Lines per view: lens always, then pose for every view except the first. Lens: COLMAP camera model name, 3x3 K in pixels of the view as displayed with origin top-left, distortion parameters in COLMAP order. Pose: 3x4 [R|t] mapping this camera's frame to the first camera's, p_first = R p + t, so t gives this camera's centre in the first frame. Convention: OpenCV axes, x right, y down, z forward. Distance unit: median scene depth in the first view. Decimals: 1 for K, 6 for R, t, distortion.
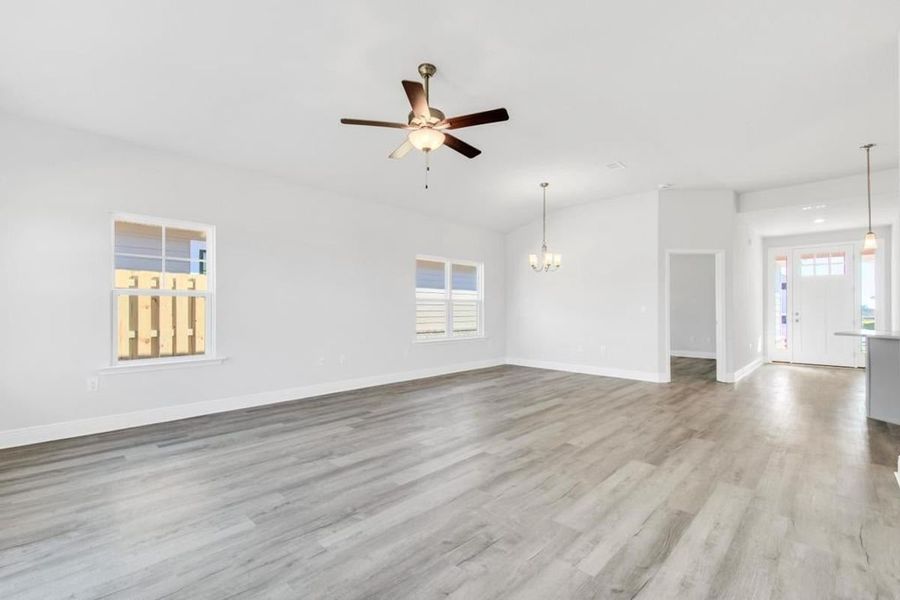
lens RADIAL K [[400.7, 0, 450.0], [0, 400.7, 300.0], [0, 0, 1]] dist [0.013171, -0.000295]
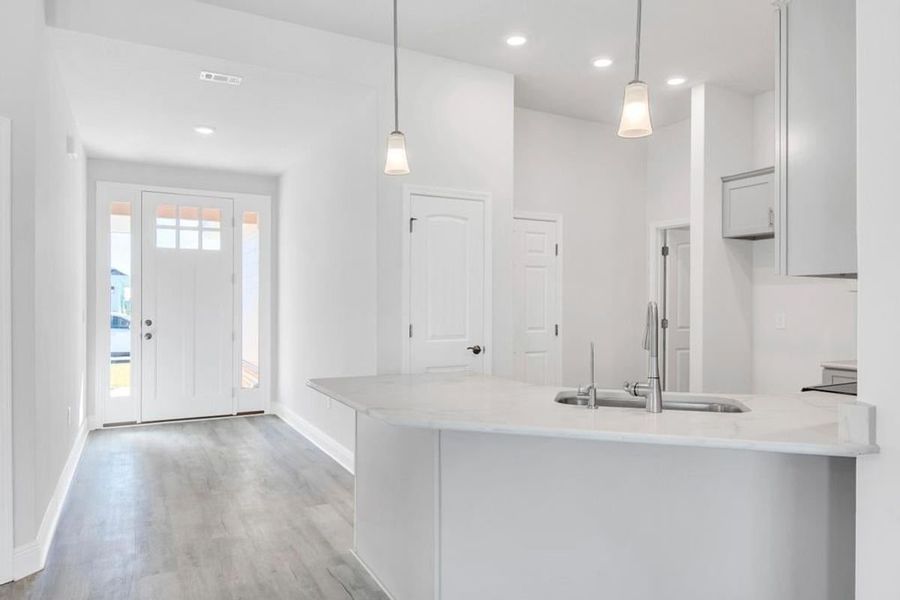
lens RADIAL K [[575.8, 0, 450.4], [0, 575.8, 305.5], [0, 0, 1]] dist [0.028981, -0.031781]
pose [[0.302875, -0.001067, 0.953030, 0.692357], [-0.029699, 0.999503, 0.010557, -0.012060], [-0.952568, -0.031501, 0.302693, 1.022808]]
